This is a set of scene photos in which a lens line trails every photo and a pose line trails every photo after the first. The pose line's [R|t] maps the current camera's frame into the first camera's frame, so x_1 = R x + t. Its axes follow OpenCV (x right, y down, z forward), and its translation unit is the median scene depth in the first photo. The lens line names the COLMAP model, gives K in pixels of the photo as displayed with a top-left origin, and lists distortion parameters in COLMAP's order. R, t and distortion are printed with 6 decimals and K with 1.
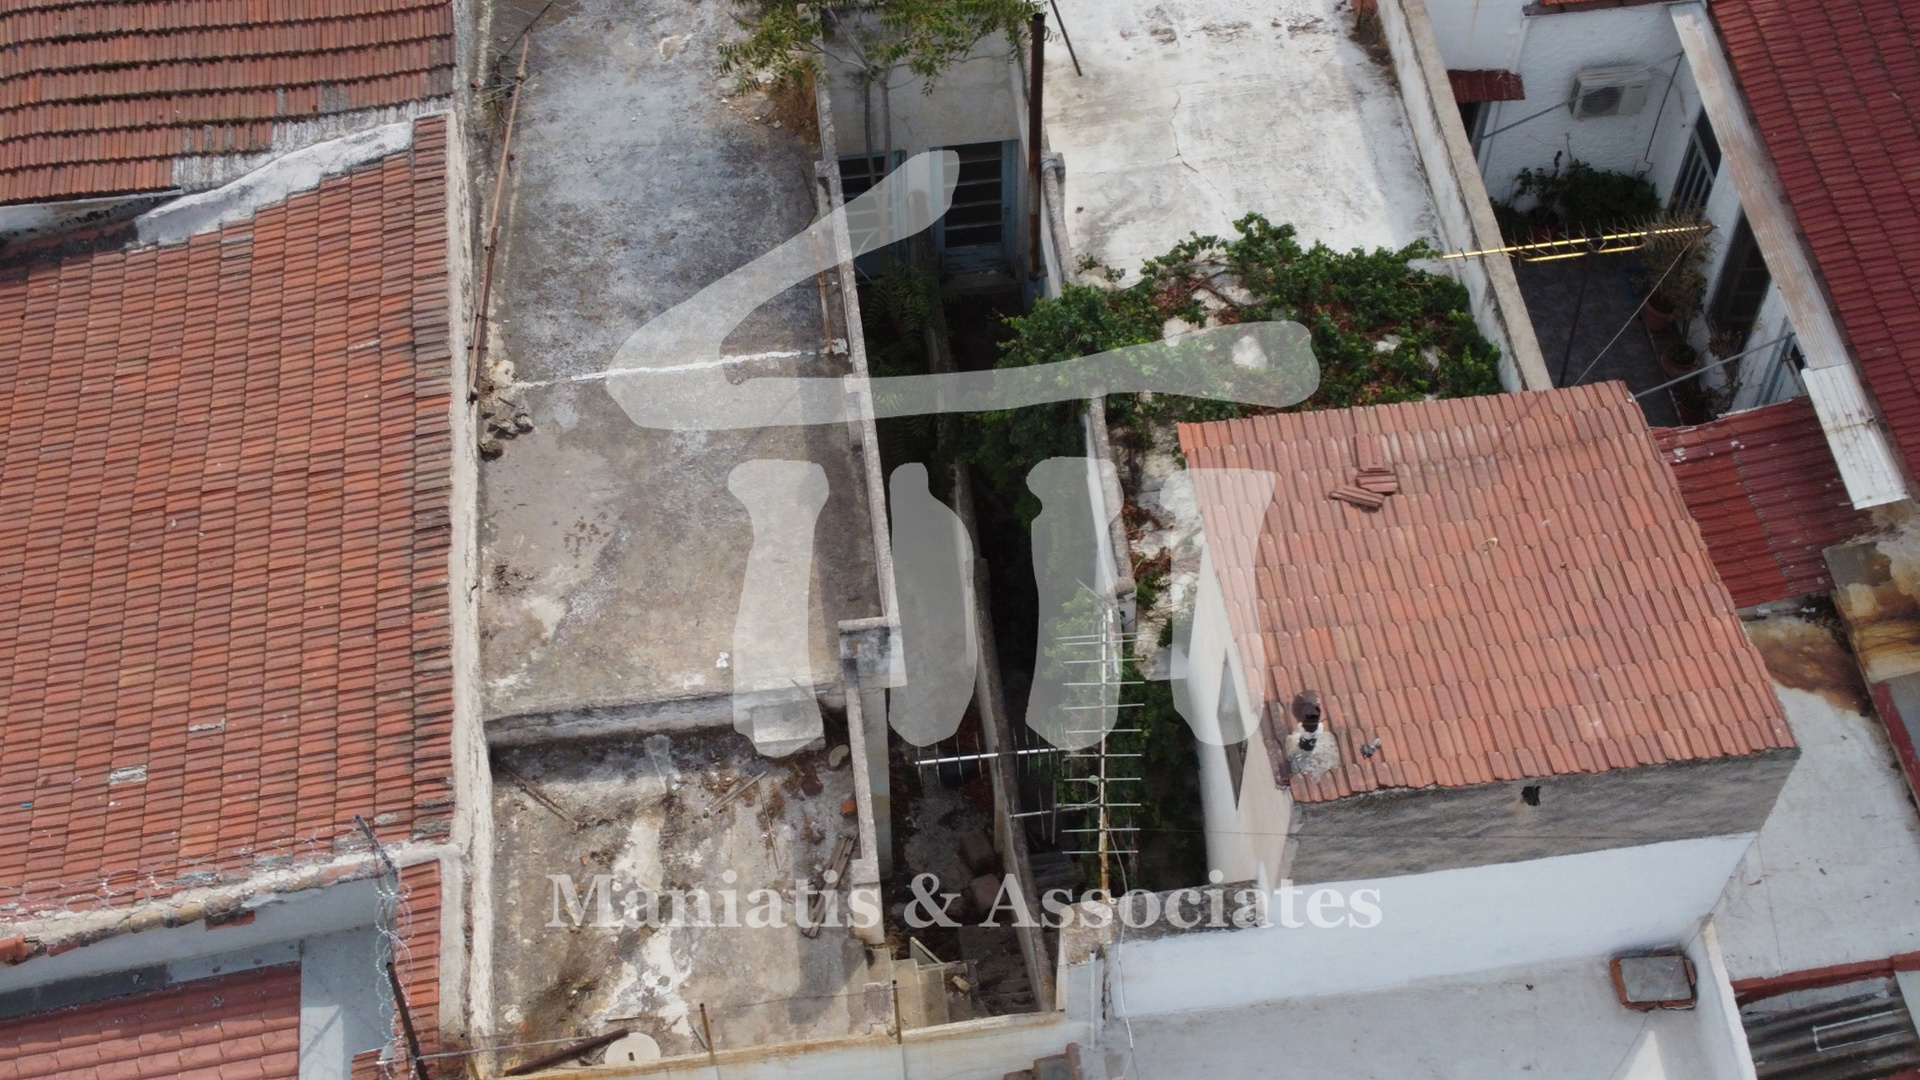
lens RADIAL K [[2498.4, 0, 974.0], [0, 2498.4, 551.0], [0, 0, 1]] dist [0.013337, 0.000000]
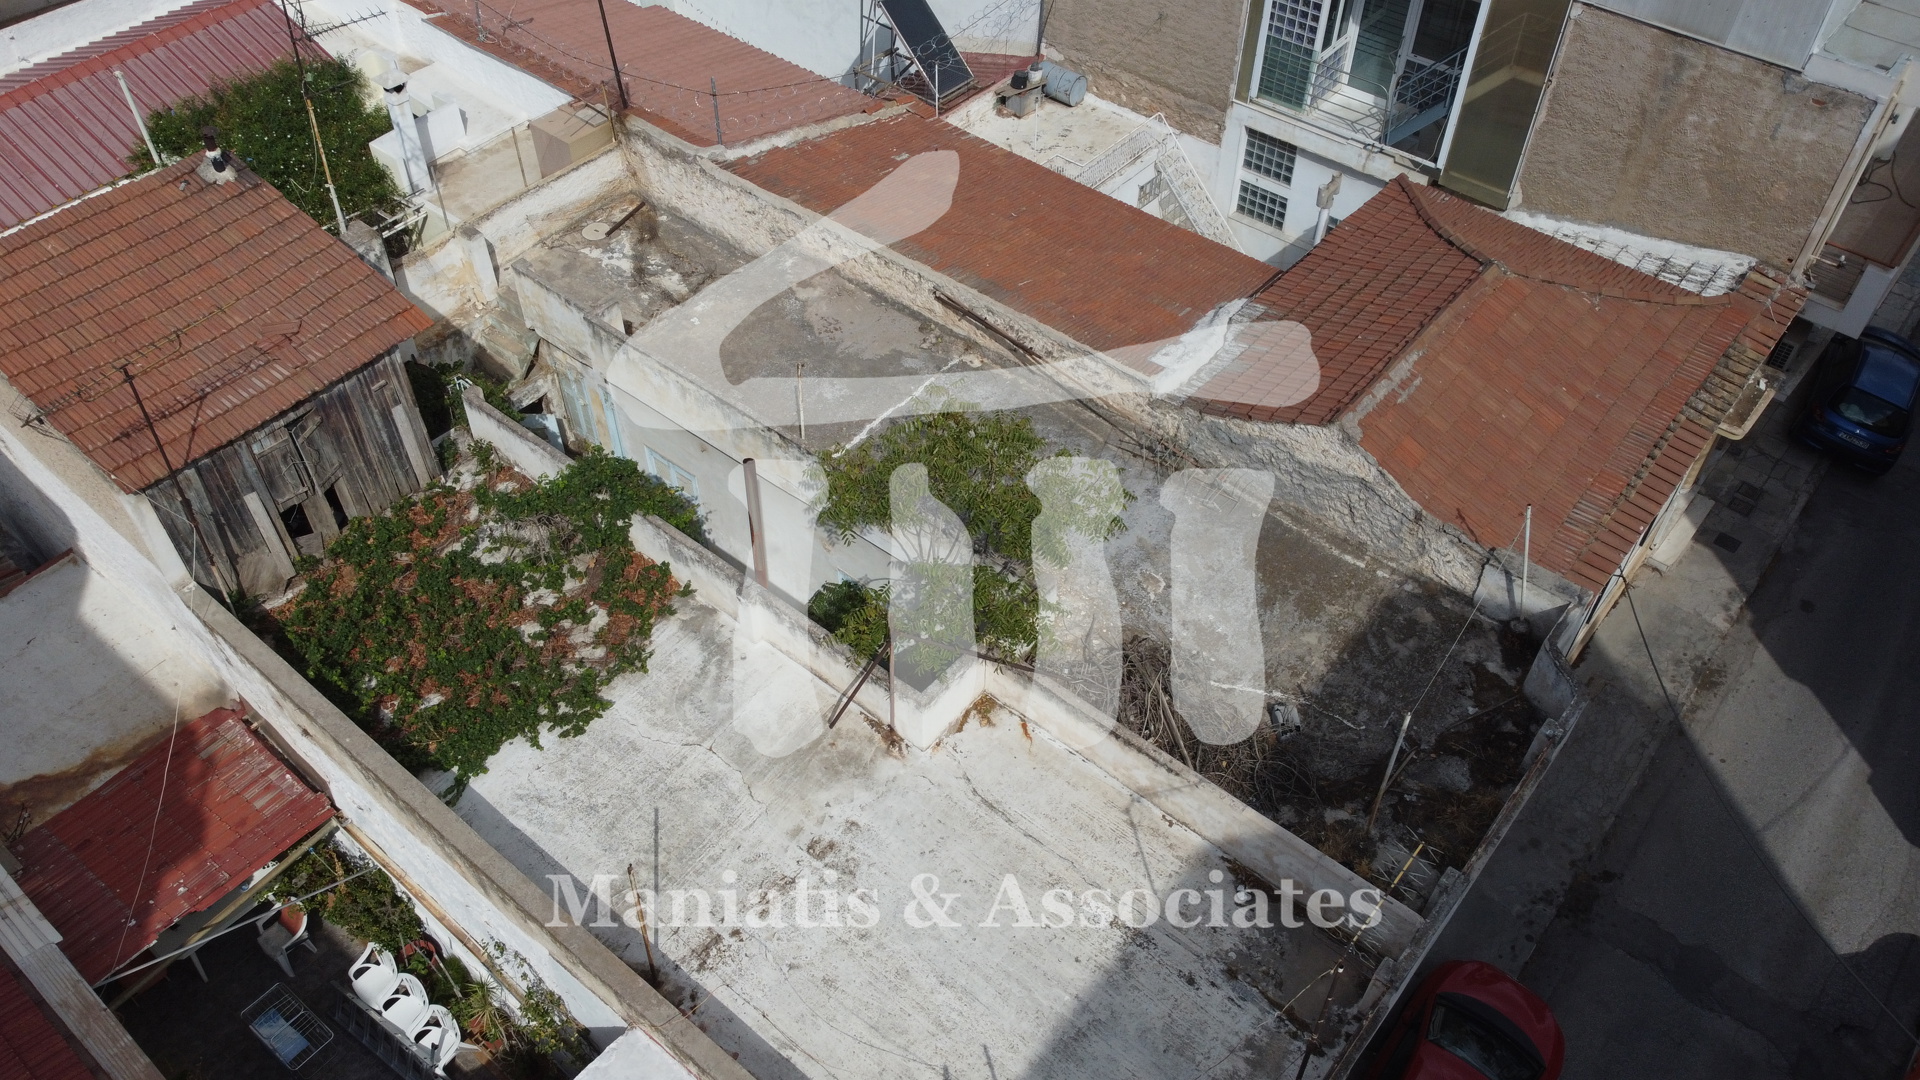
lens RADIAL K [[1447.9, 0, 957.1], [0, 1447.9, 545.2], [0, 0, 1]] dist [-0.002164, 0.000897]
pose [[-0.726951, 0.494087, -0.476886, 0.286084], [-0.563651, -0.032669, 0.825367, -0.805243], [0.392224, 0.868798, 0.302241, 0.881796]]
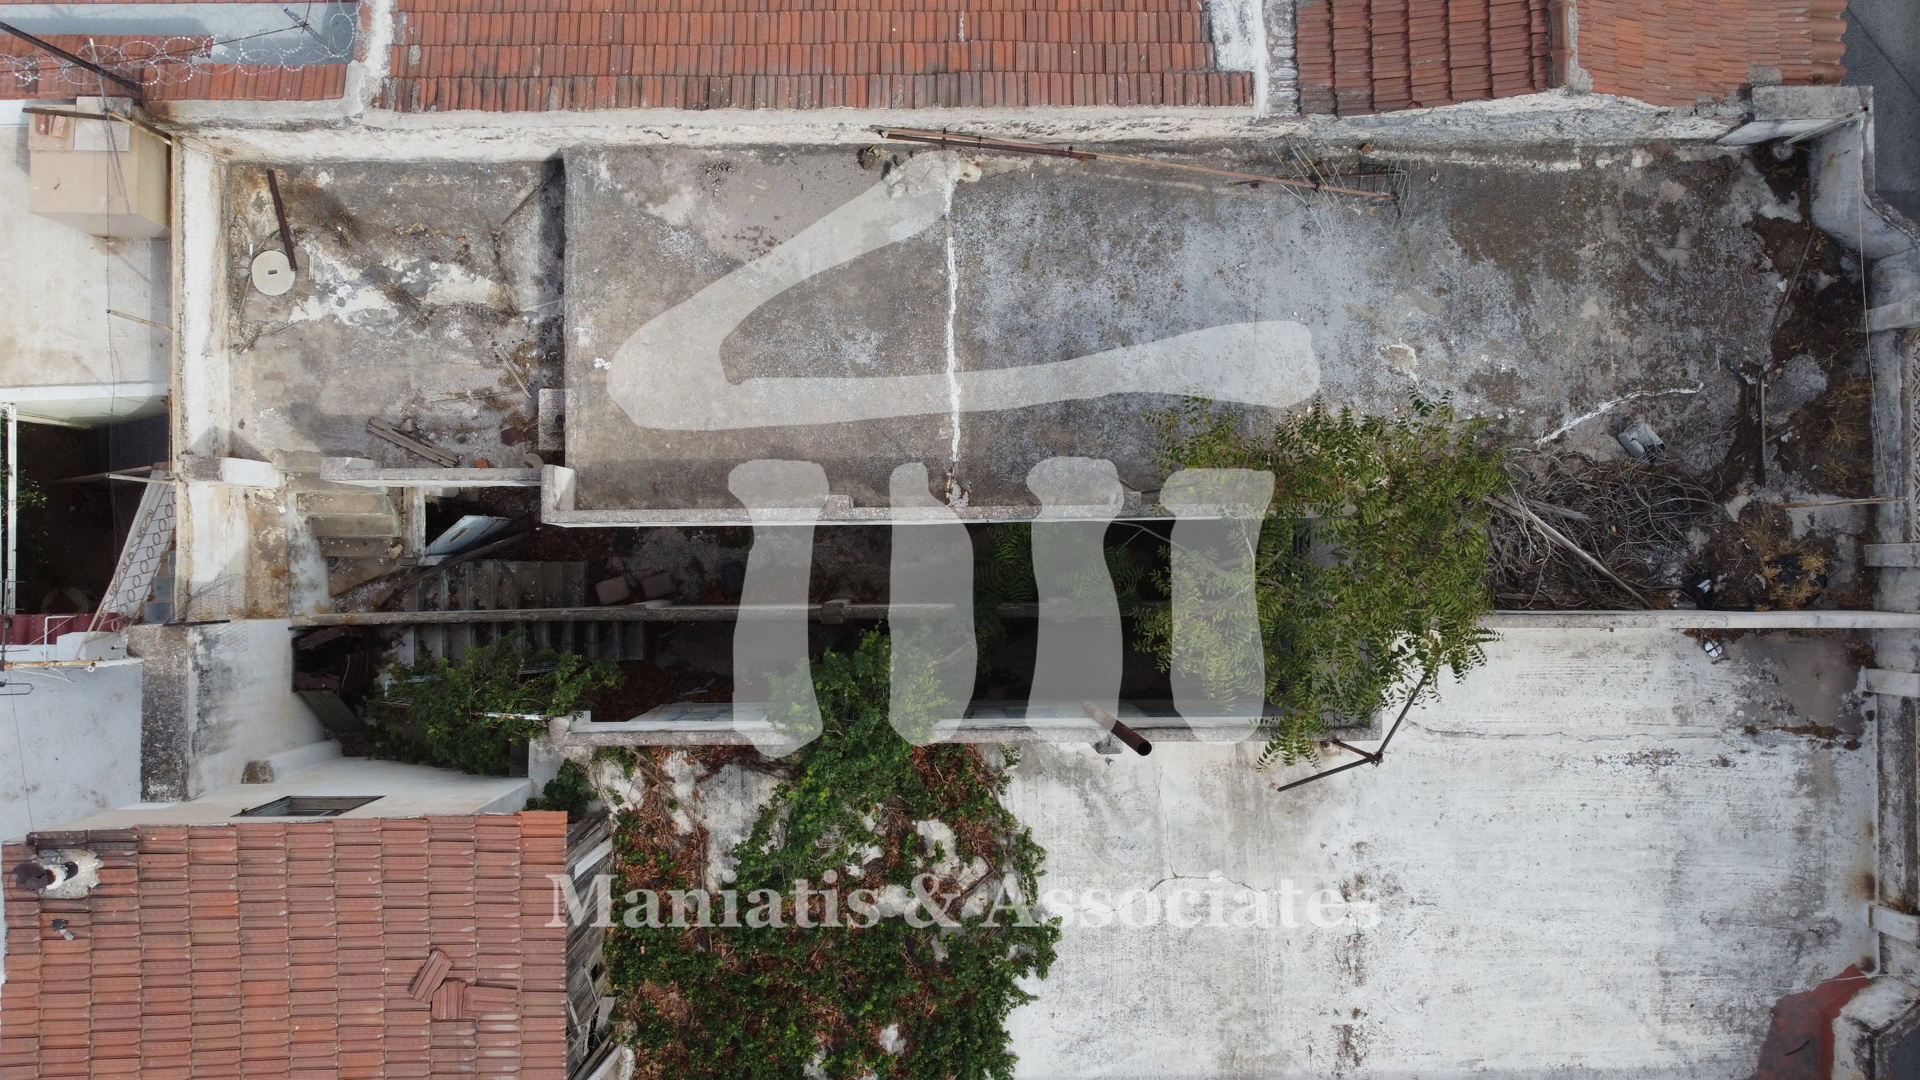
lens RADIAL K [[1447.9, 0, 951.7], [0, 1447.9, 542.2], [0, 0, 1]] dist [-0.002164, 0.000897]
pose [[-0.117721, 0.993005, -0.009144, -0.033342], [-0.814991, -0.091349, 0.572228, -0.443496], [0.567390, 0.074816, 0.820043, 0.550364]]
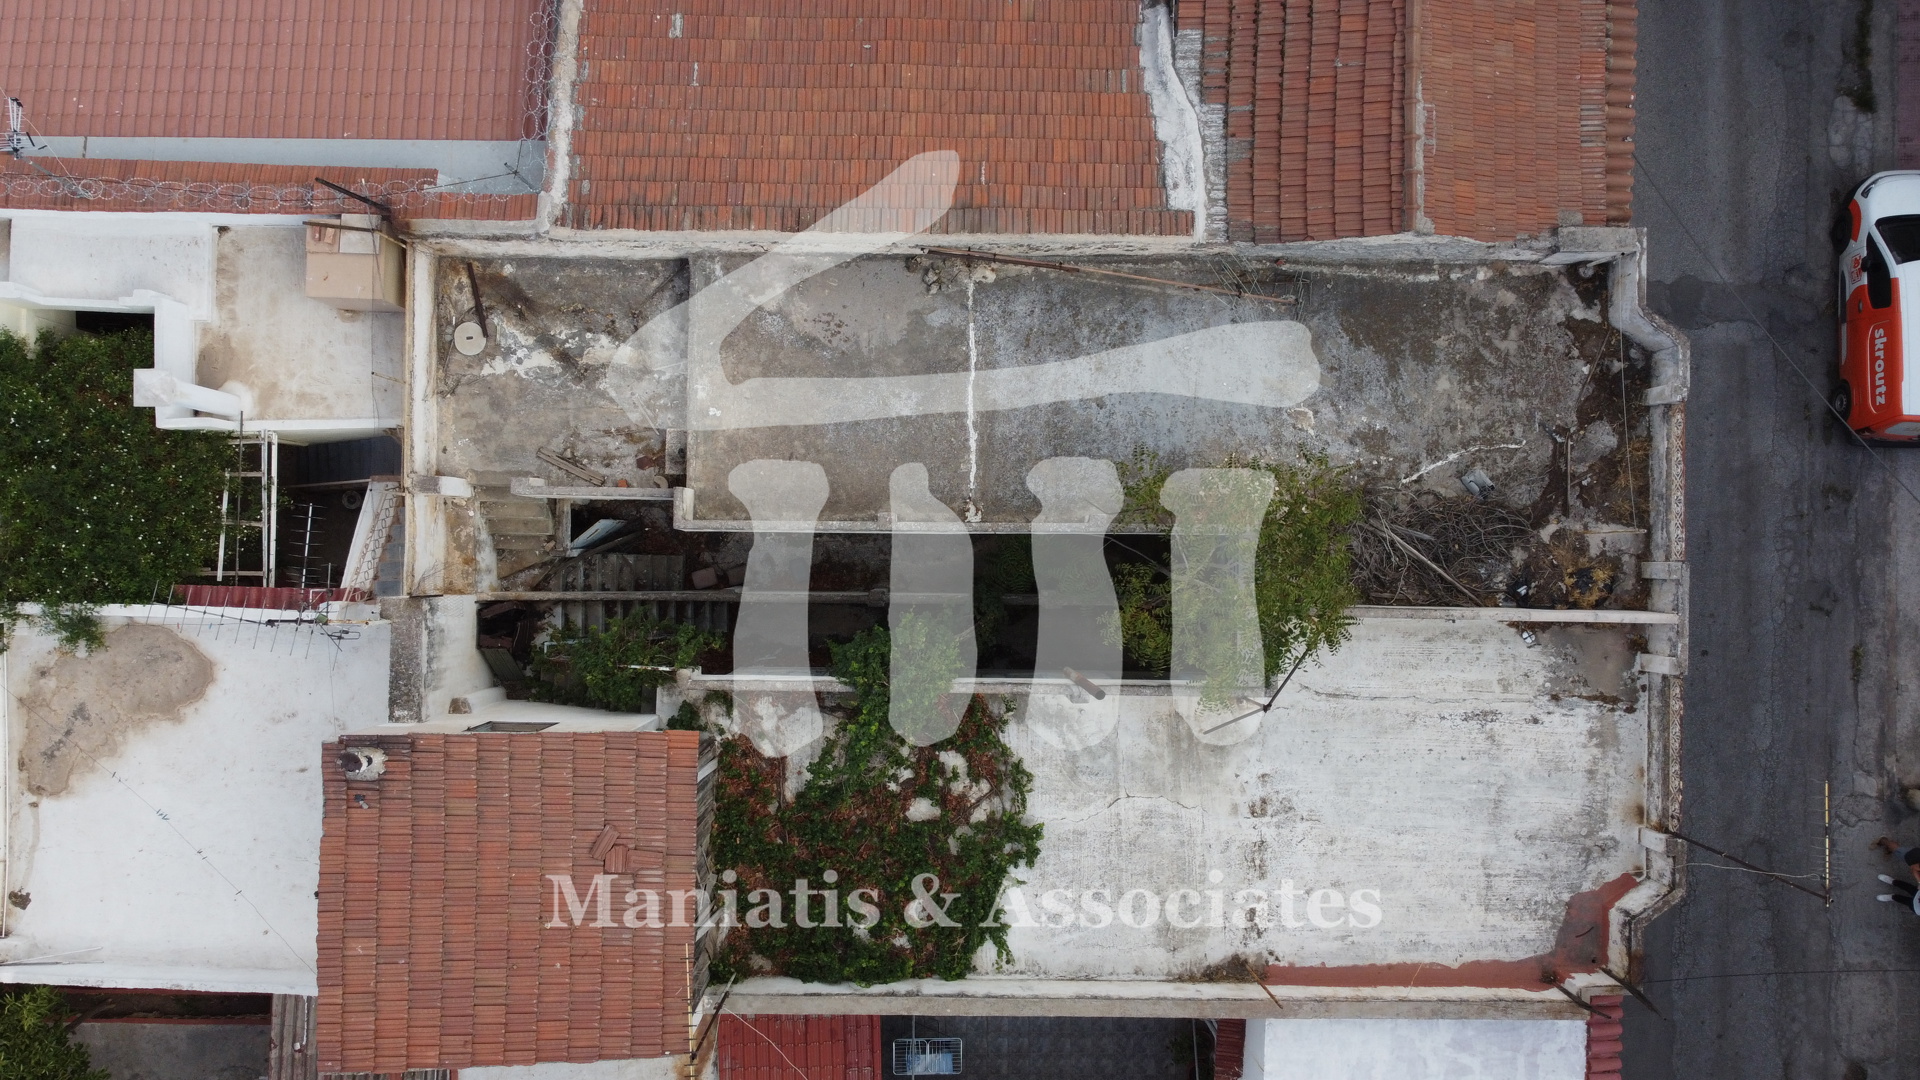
lens RADIAL K [[1447.9, 0, 951.6], [0, 1447.9, 543.4], [0, 0, 1]] dist [-0.002164, 0.000897]
pose [[-0.136507, 0.990636, -0.002506, -0.038013], [-0.809191, -0.110045, 0.577148, -0.568283], [0.571468, 0.080812, 0.816635, 0.362713]]
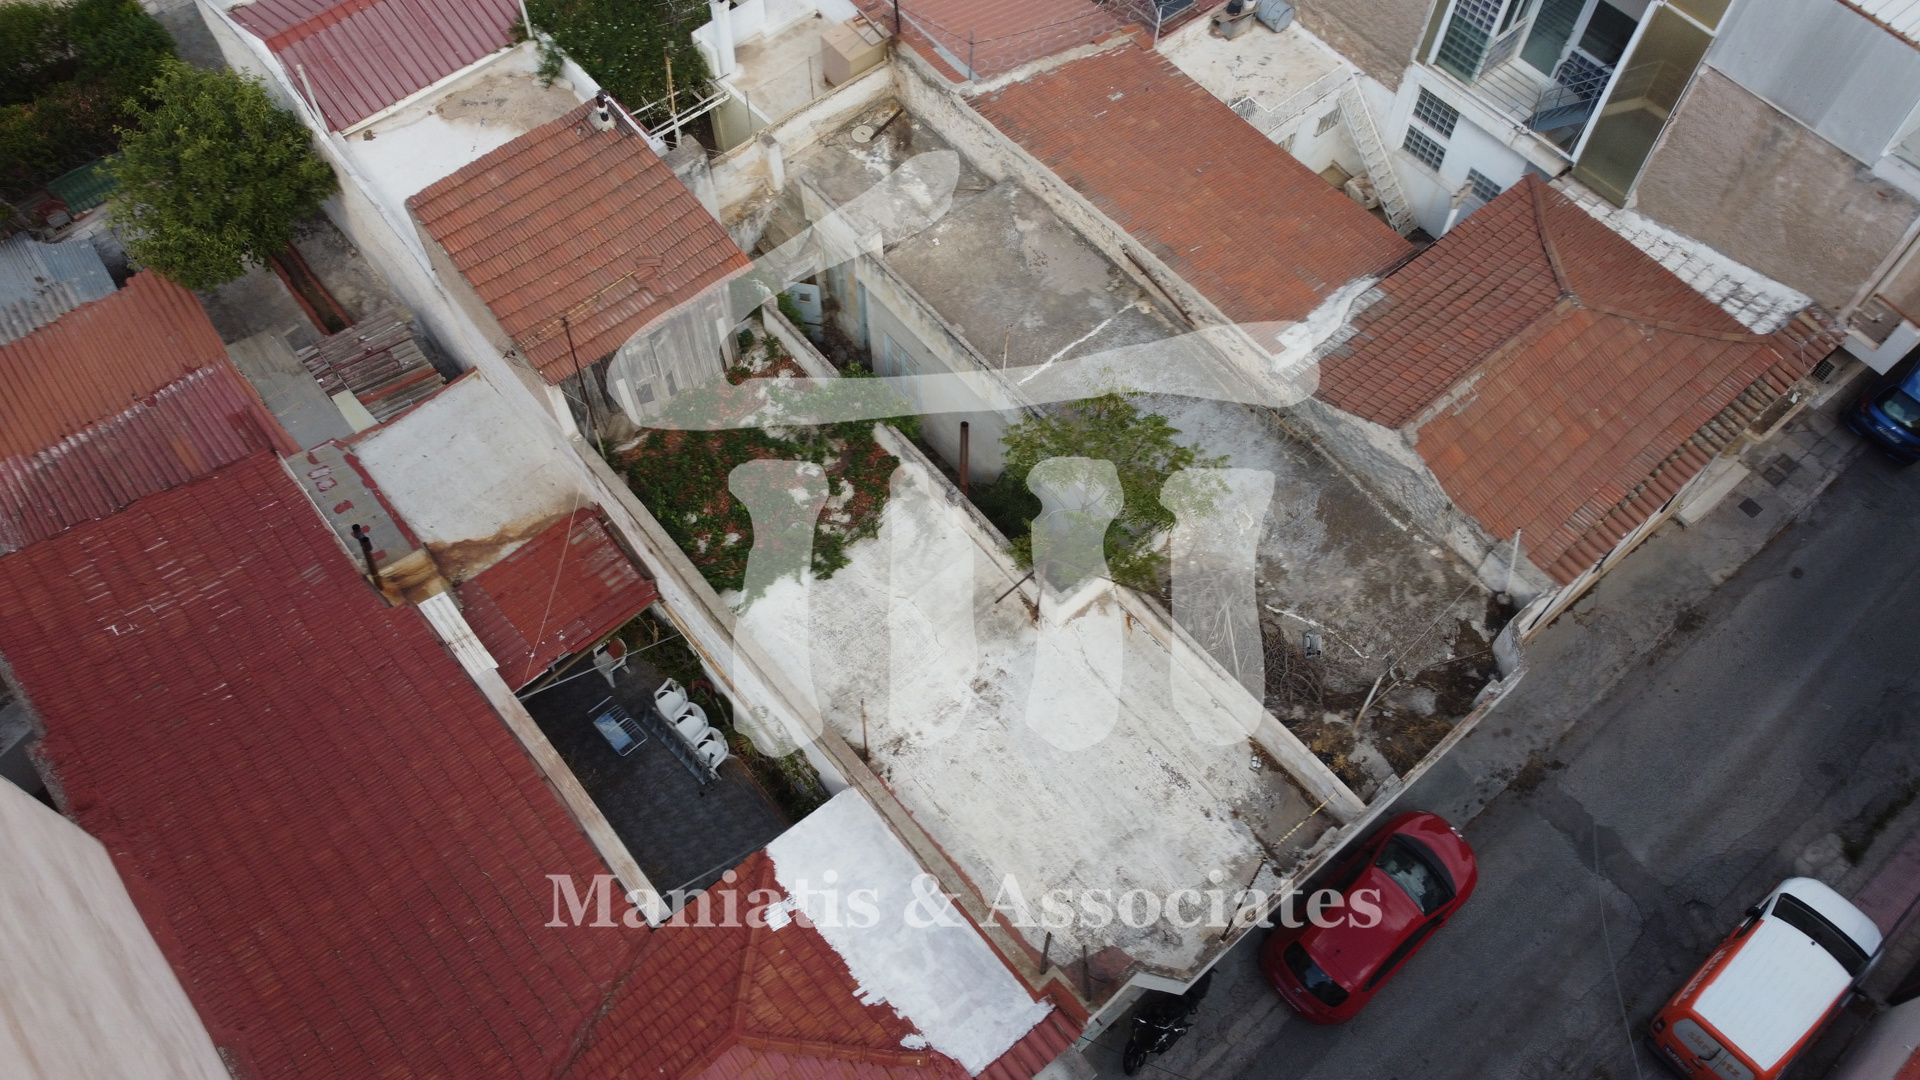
lens RADIAL K [[1447.9, 0, 952.8], [0, 1447.9, 544.2], [0, 0, 1]] dist [-0.002164, 0.000897]
pose [[-0.838955, 0.470160, -0.274052, 0.325492], [-0.442798, -0.297003, 0.846002, -1.026638], [0.316363, 0.831107, 0.457358, 0.642767]]
